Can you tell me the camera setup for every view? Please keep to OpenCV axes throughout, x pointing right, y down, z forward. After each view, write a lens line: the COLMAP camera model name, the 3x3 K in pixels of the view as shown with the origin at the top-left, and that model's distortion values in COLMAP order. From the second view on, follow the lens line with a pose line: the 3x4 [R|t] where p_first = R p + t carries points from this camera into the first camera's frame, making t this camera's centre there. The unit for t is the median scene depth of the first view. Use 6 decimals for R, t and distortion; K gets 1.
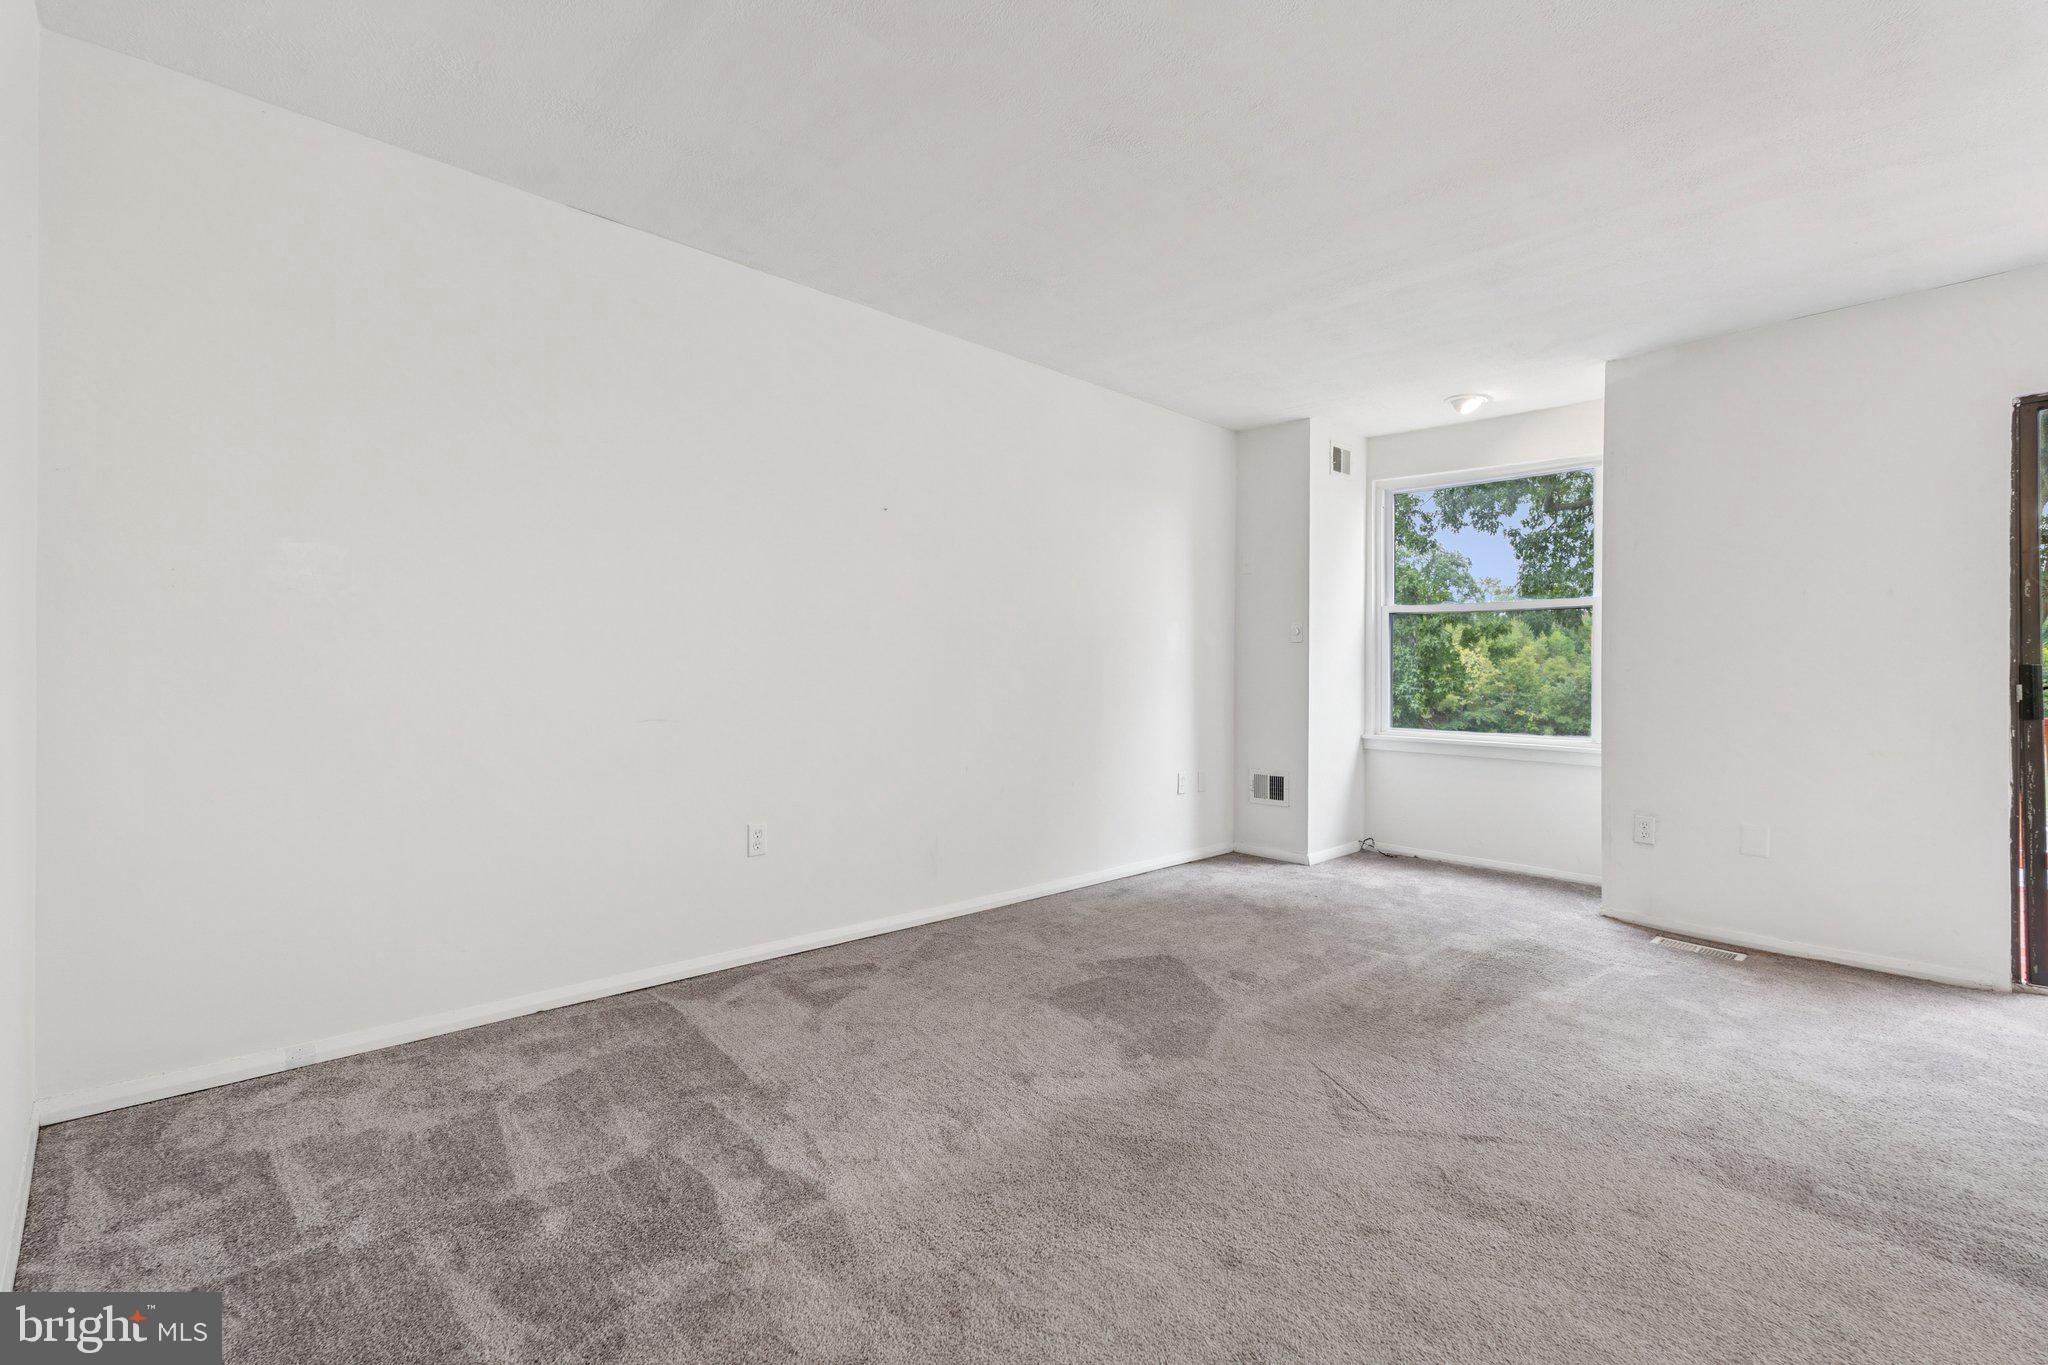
lens RADIAL K [[910.8, 0, 1010.4], [0, 910.8, 674.8], [0, 0, 1]] dist [-0.001807, -0.000632]
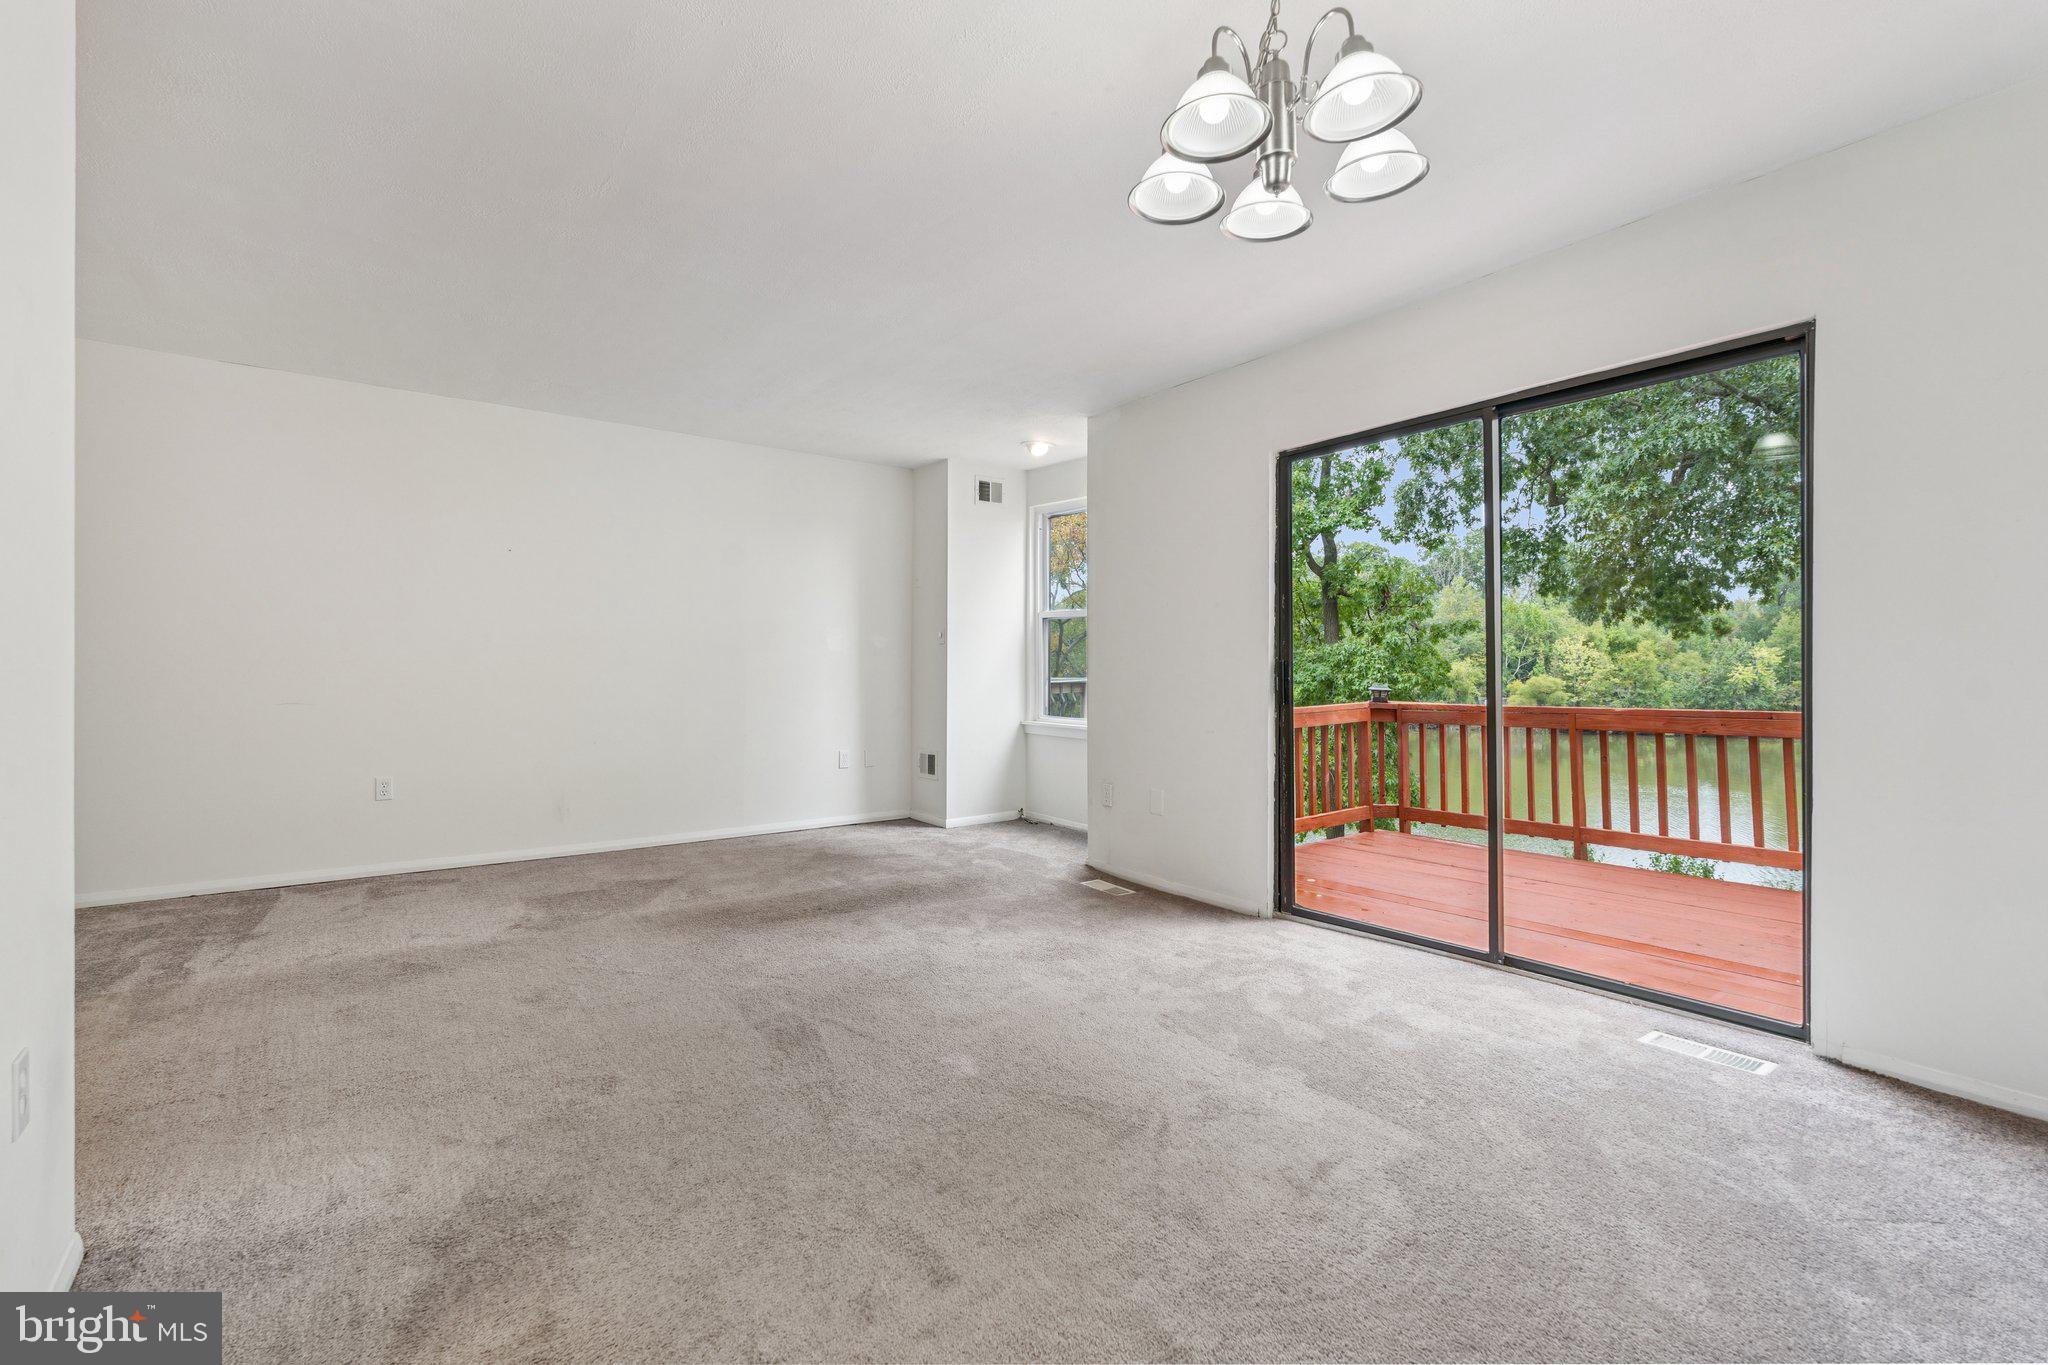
lens RADIAL K [[910.8, 0, 1011.4], [0, 910.8, 642.3], [0, 0, 1]] dist [-0.001807, -0.000632]
pose [[0.995173, -0.006078, -0.097951, 0.537414], [0.002844, 0.999447, -0.033125, 0.003532], [0.098099, 0.032686, 0.994640, -0.197539]]
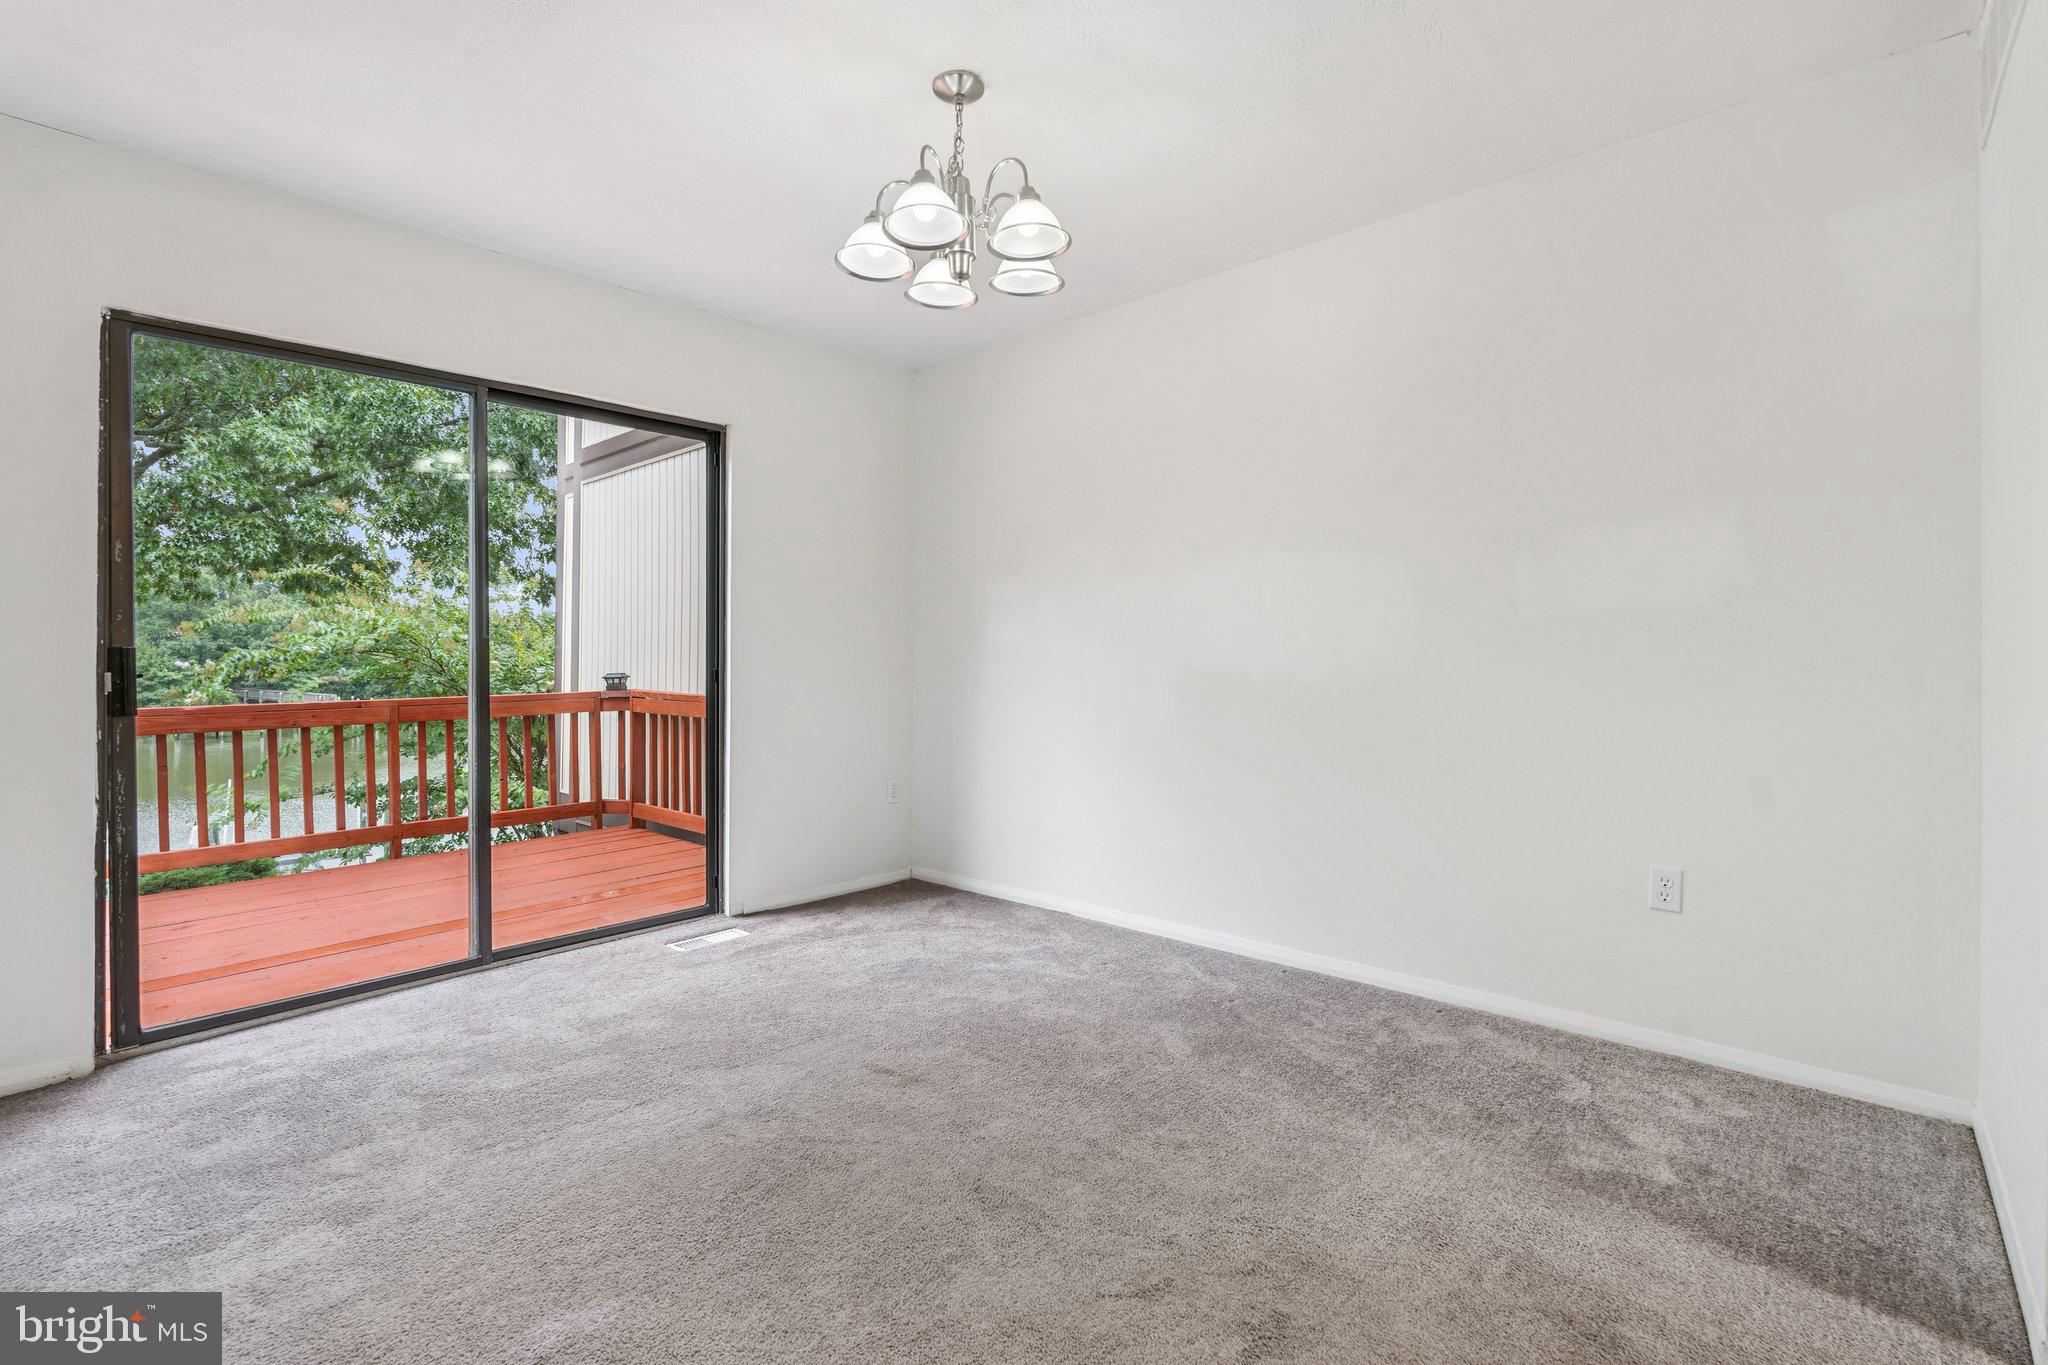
lens RADIAL K [[910.8, 0, 1046.2], [0, 910.8, 638.4], [0, 0, 1]] dist [-0.001807, -0.000632]
pose [[-0.093797, 0.013952, 0.995494, 0.154534], [0.003459, 0.999900, -0.013688, -0.002692], [-0.995585, 0.002160, -0.093836, 0.161816]]
